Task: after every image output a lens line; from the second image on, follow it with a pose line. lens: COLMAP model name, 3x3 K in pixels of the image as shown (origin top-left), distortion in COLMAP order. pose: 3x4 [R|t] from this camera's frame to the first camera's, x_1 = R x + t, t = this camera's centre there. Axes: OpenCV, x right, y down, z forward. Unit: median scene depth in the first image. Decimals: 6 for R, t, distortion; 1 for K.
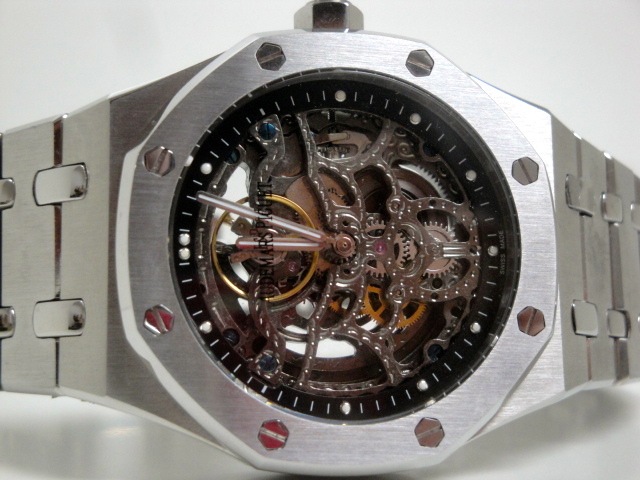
lens RADIAL K [[1221.4, 0, 320.0], [0, 1221.4, 240.0], [0, 0, 1]] dist [0.127844, 0.022635]
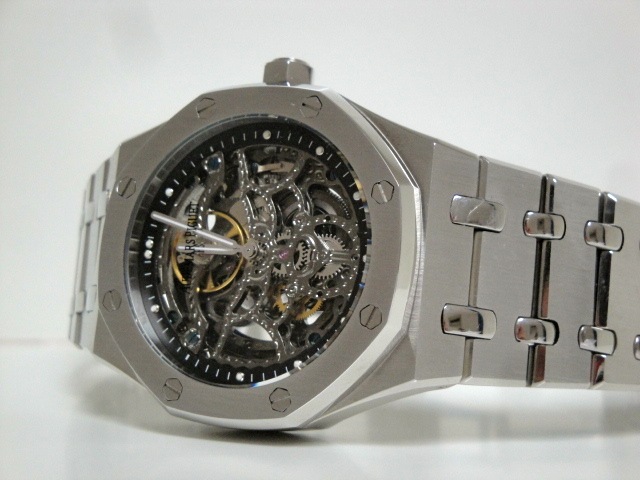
lens RADIAL K [[1221.4, 0, 320.0], [0, 1221.4, 240.0], [0, 0, 1]] dist [0.127844, 0.022635]
pose [[0.816993, 0.012349, -0.576516, 0.811121], [-0.027944, 0.999444, -0.018192, 0.014182], [0.575971, 0.030973, 0.816883, -0.008983]]
